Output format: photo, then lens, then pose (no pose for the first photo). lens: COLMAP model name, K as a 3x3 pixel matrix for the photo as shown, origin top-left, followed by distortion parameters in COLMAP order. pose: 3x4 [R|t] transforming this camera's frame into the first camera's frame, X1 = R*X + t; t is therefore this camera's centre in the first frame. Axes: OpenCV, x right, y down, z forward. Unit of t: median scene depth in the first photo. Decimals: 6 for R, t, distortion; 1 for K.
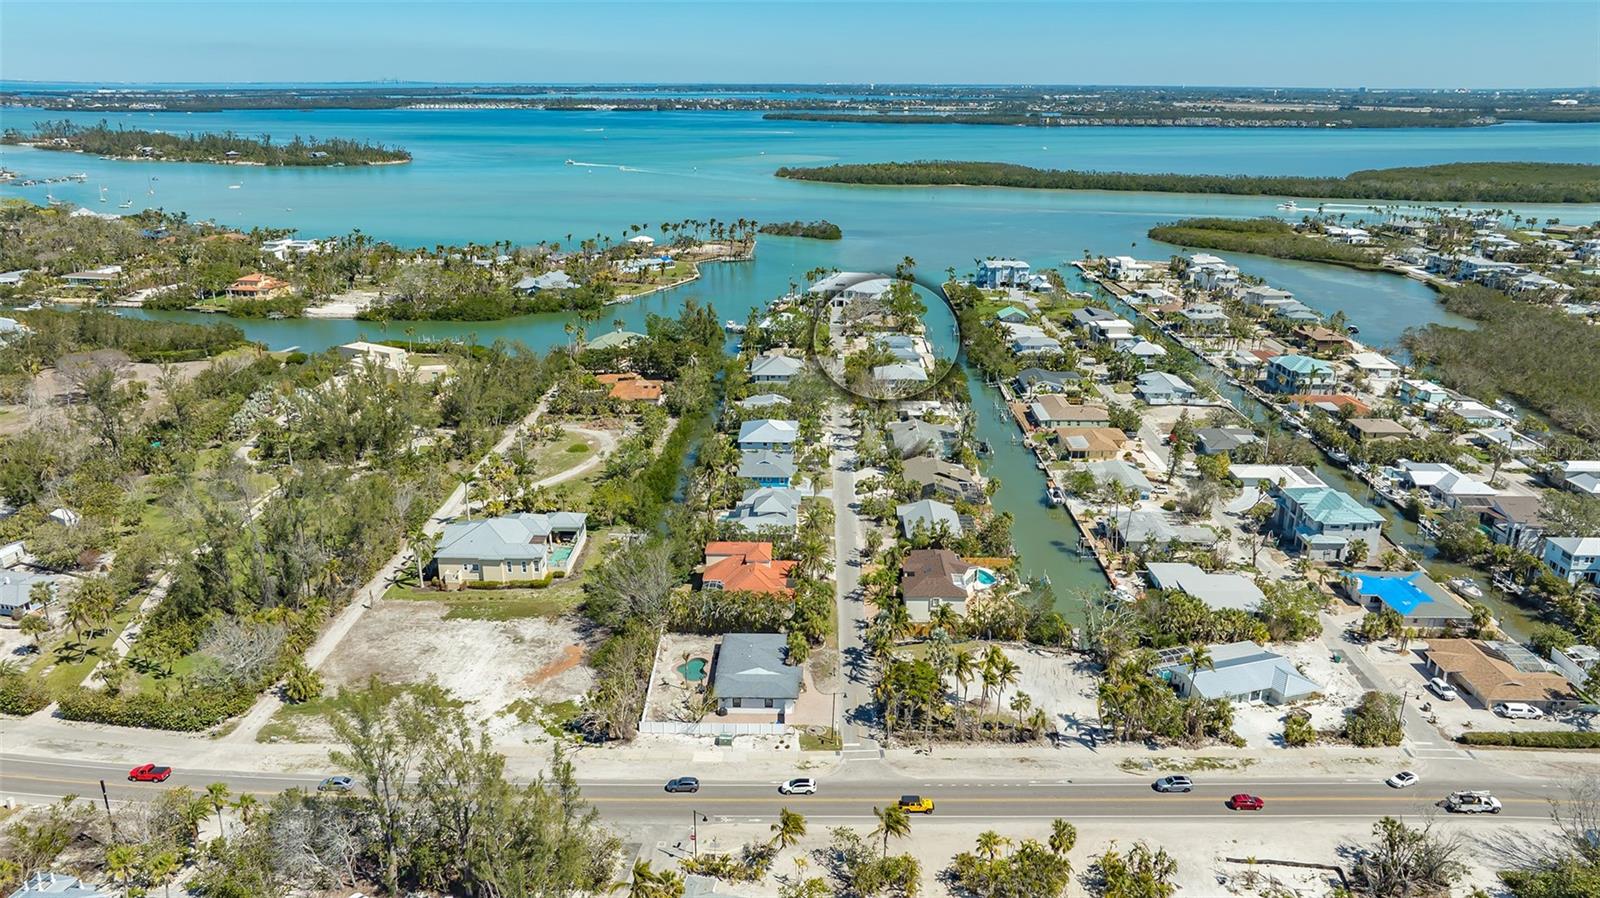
lens RADIAL K [[1132.1, 0, 809.2], [0, 1132.1, 452.4], [0, 0, 1]] dist [-0.032753, 0.030652]
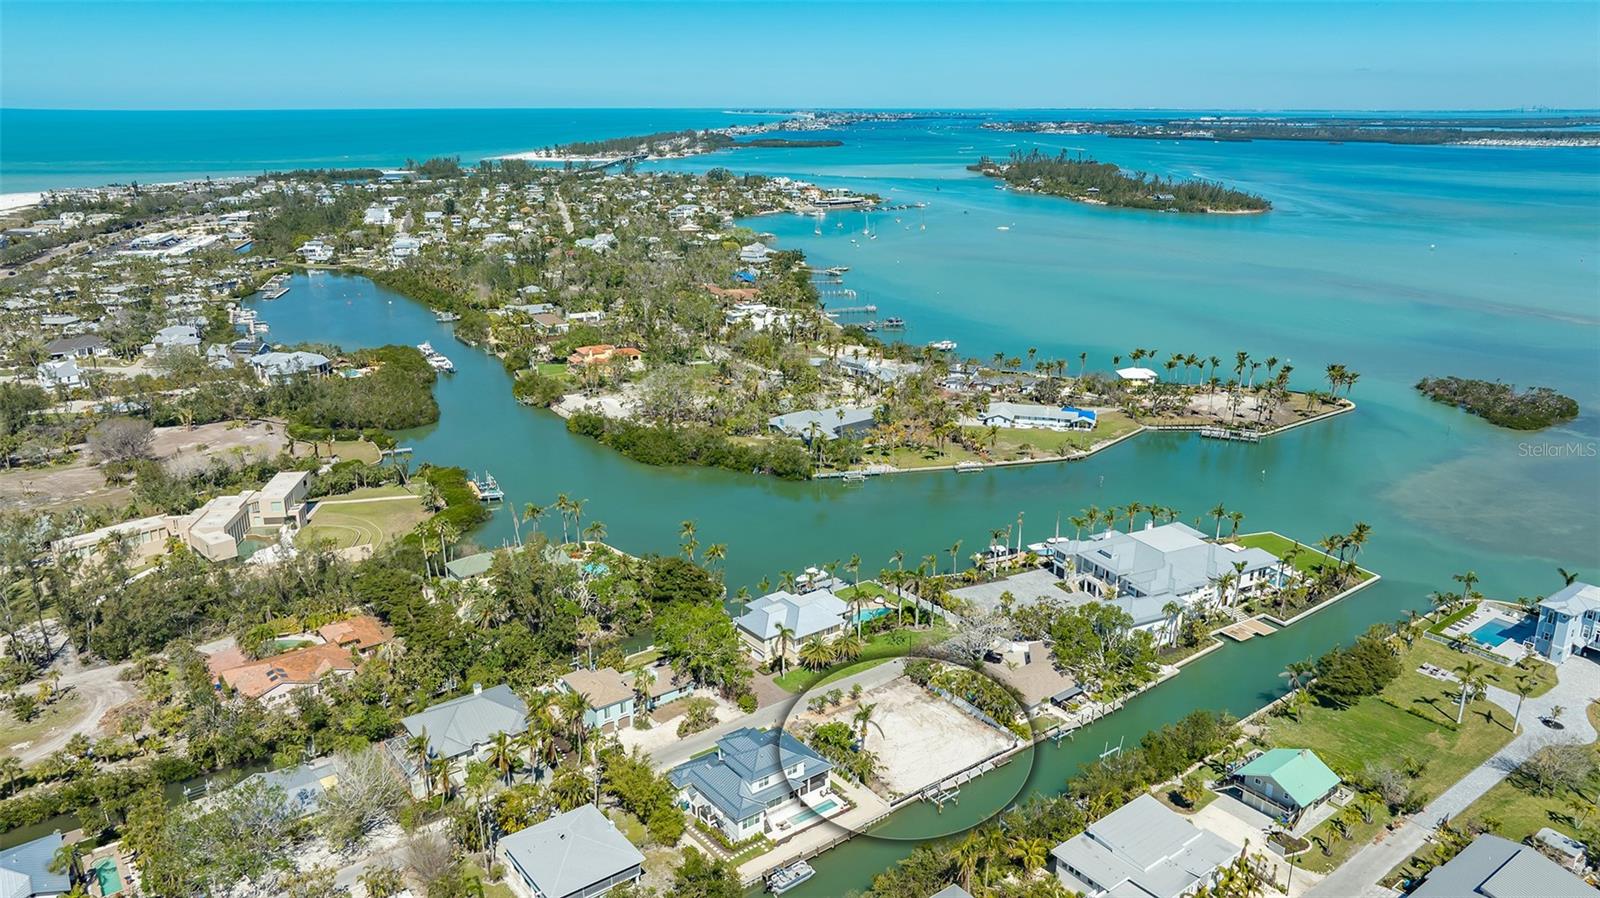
lens RADIAL K [[1132.1, 0, 803.5], [0, 1132.1, 445.2], [0, 0, 1]] dist [-0.032753, 0.030652]
pose [[0.616125, 0.224849, -0.754873, 0.127412], [-0.245804, 0.965413, 0.086937, -0.083103], [0.748312, 0.131987, 0.650084, 0.226901]]
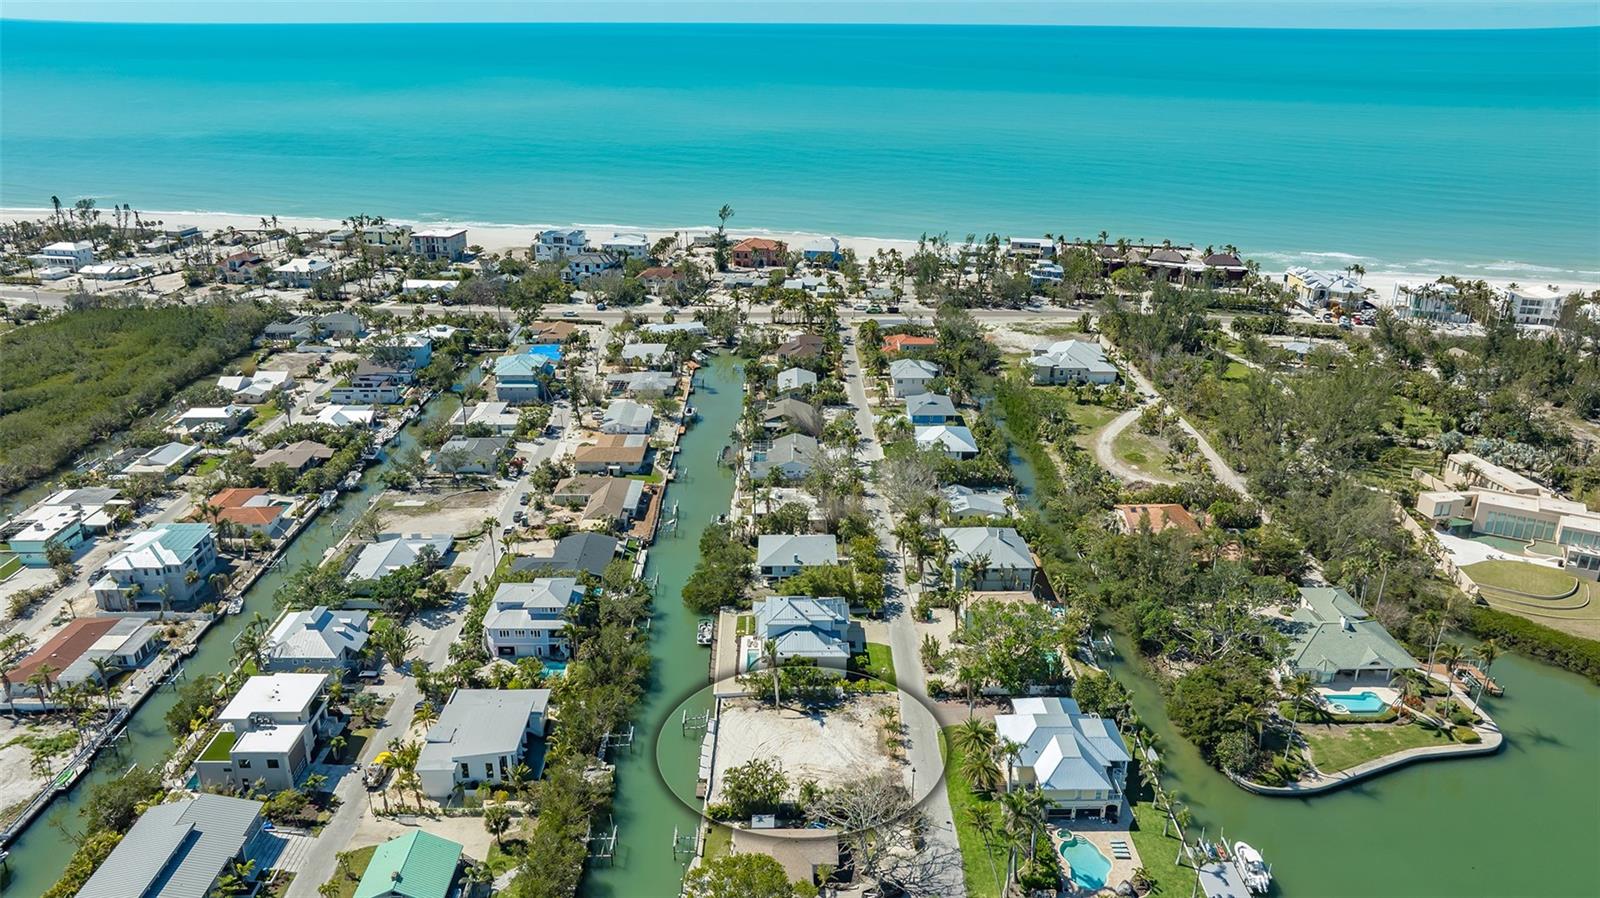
lens RADIAL K [[1132.1, 0, 800.5], [0, 1132.1, 439.5], [0, 0, 1]] dist [-0.032753, 0.030652]
pose [[-0.999696, -0.001701, -0.024579, 0.028253], [-0.016725, 0.779422, 0.626276, -0.156876], [0.018092, 0.626497, -0.779214, 0.436147]]
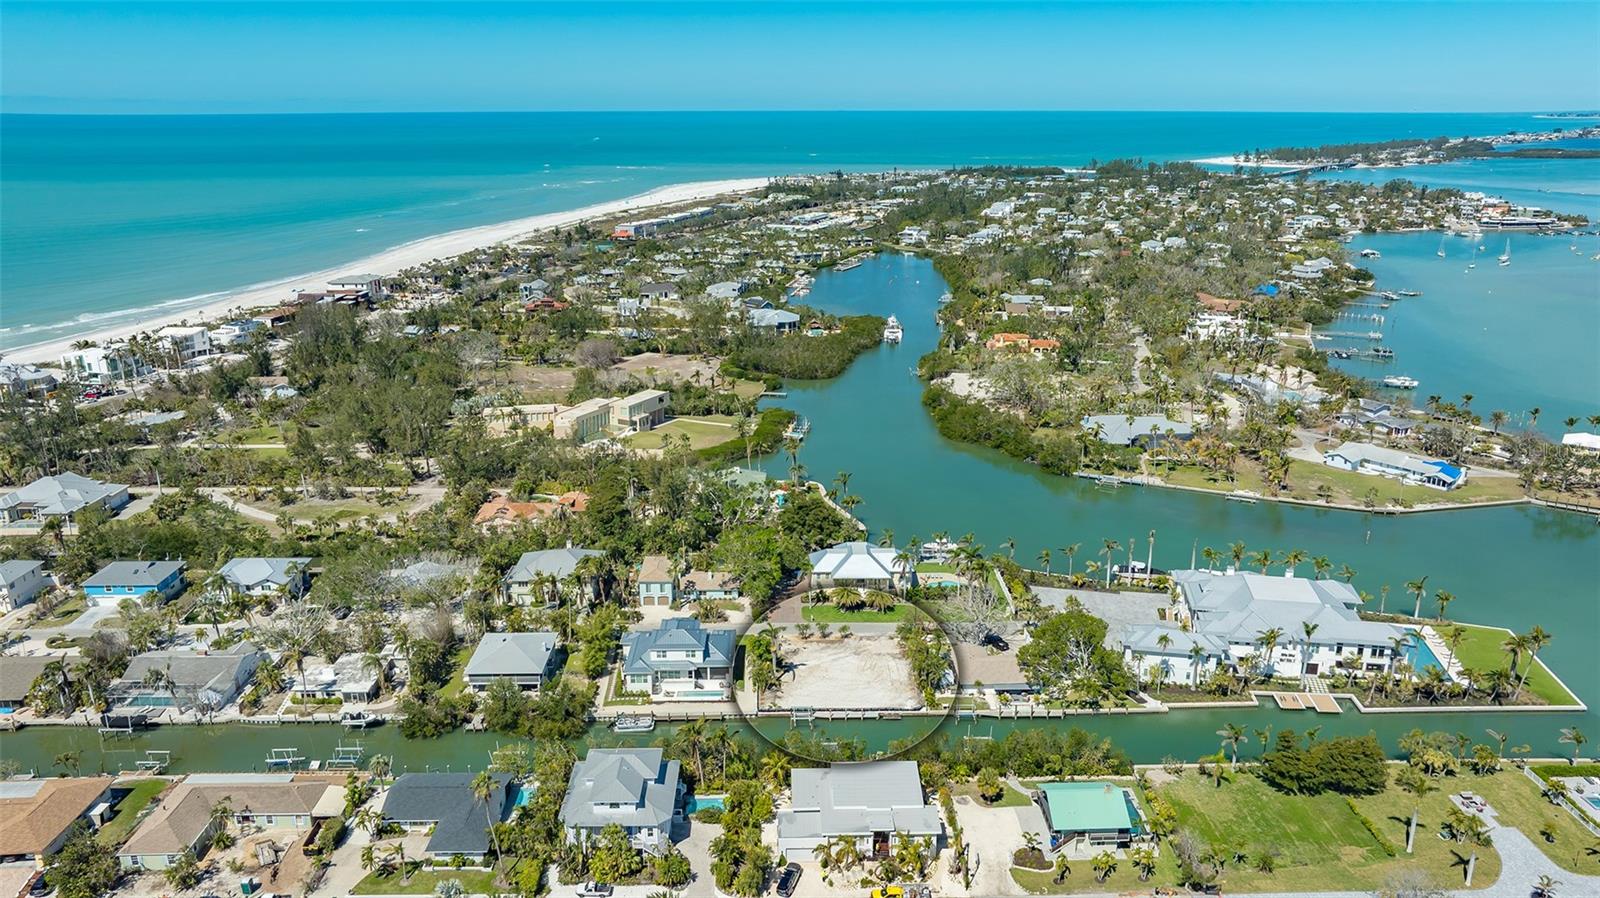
lens RADIAL K [[1132.1, 0, 804.1], [0, 1132.1, 449.4], [0, 0, 1]] dist [-0.032753, 0.030652]
pose [[0.028773, 0.286397, -0.957679, 0.185056], [-0.311716, 0.912870, 0.263632, -0.110294], [0.949739, 0.290939, 0.115540, 0.310658]]
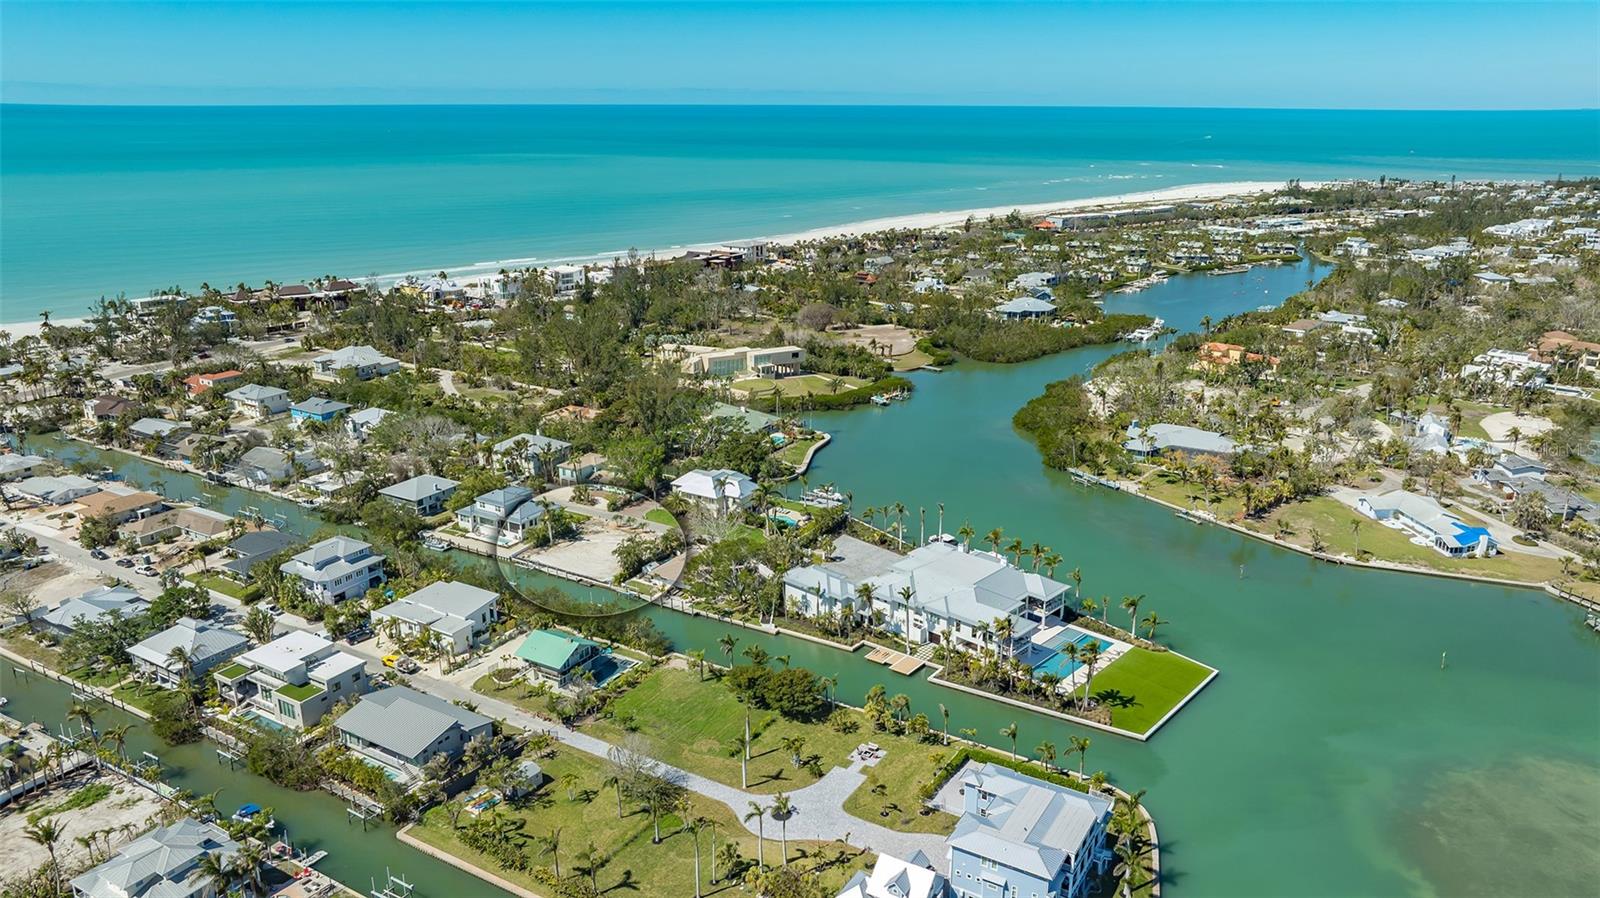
lens RADIAL K [[1132.1, 0, 801.1], [0, 1132.1, 458.0], [0, 0, 1]] dist [-0.032753, 0.030652]
pose [[-0.505527, 0.254510, -0.824419, 0.184407], [-0.276241, 0.857466, 0.434100, -0.156775], [0.817394, 0.447188, -0.363166, 0.452323]]
